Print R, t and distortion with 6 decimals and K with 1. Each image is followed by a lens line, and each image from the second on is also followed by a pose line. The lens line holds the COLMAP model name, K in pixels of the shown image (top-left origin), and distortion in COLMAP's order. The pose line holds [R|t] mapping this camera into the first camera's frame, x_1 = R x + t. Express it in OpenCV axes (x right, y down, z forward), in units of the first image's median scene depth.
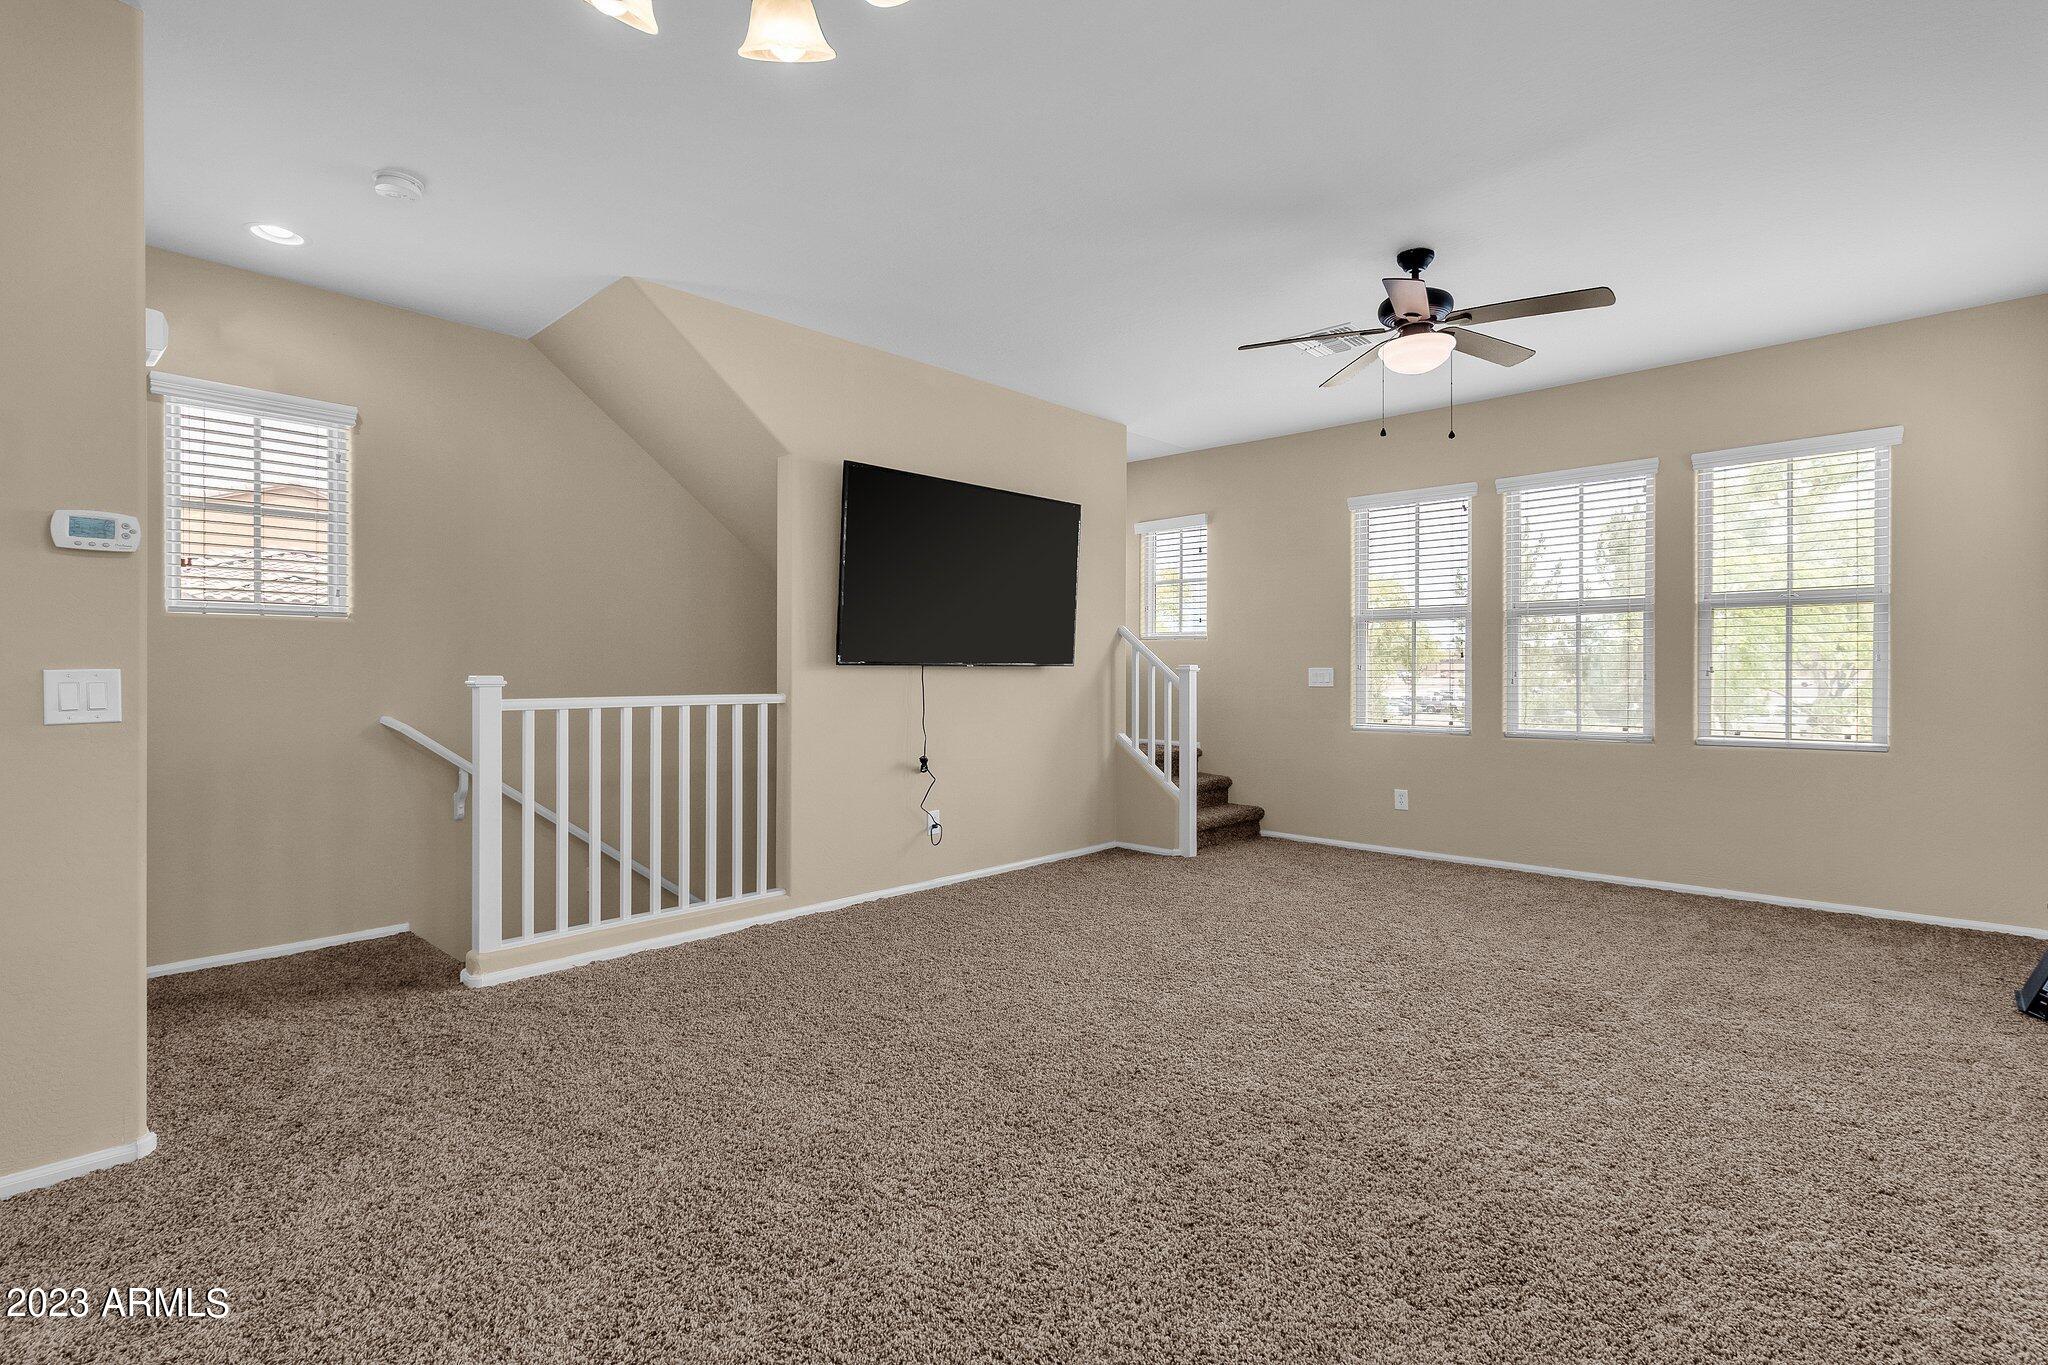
lens RADIAL K [[957.5, 0, 1021.3], [0, 957.5, 672.2], [0, 0, 1]] dist [0.001253, 0.000091]
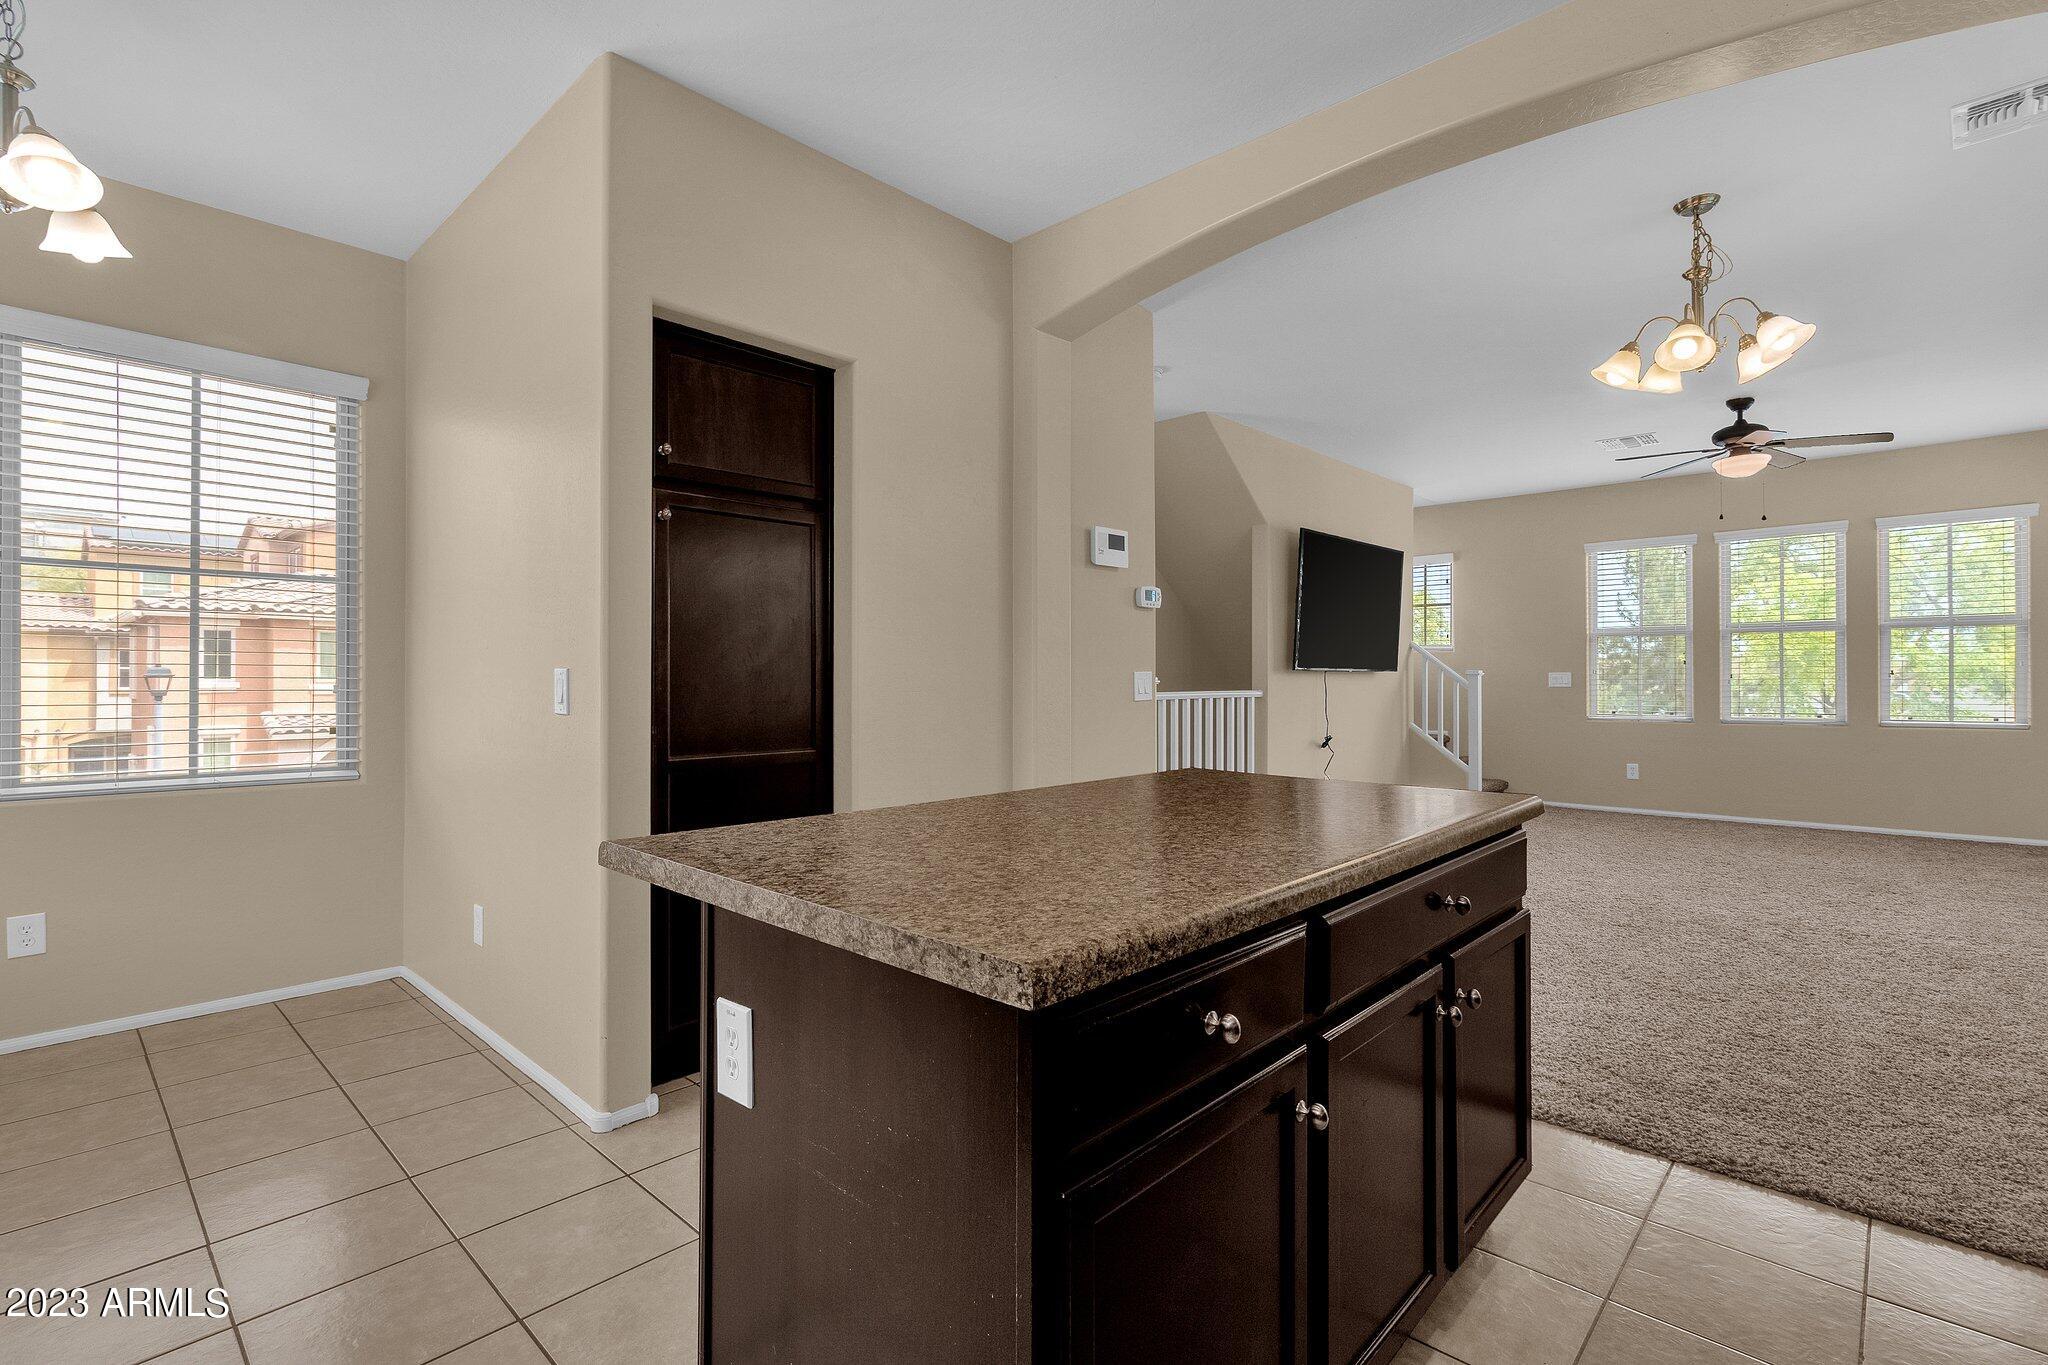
lens RADIAL K [[941.1, 0, 1024.0], [0, 941.1, 682.5], [0, 0, 1]] dist [-0.005261, -0.001009]
pose [[0.999985, -0.001868, -0.005097, -0.517790], [0.001887, 0.999992, 0.003627, 0.004237], [0.005090, -0.003637, 0.999980, -0.359468]]
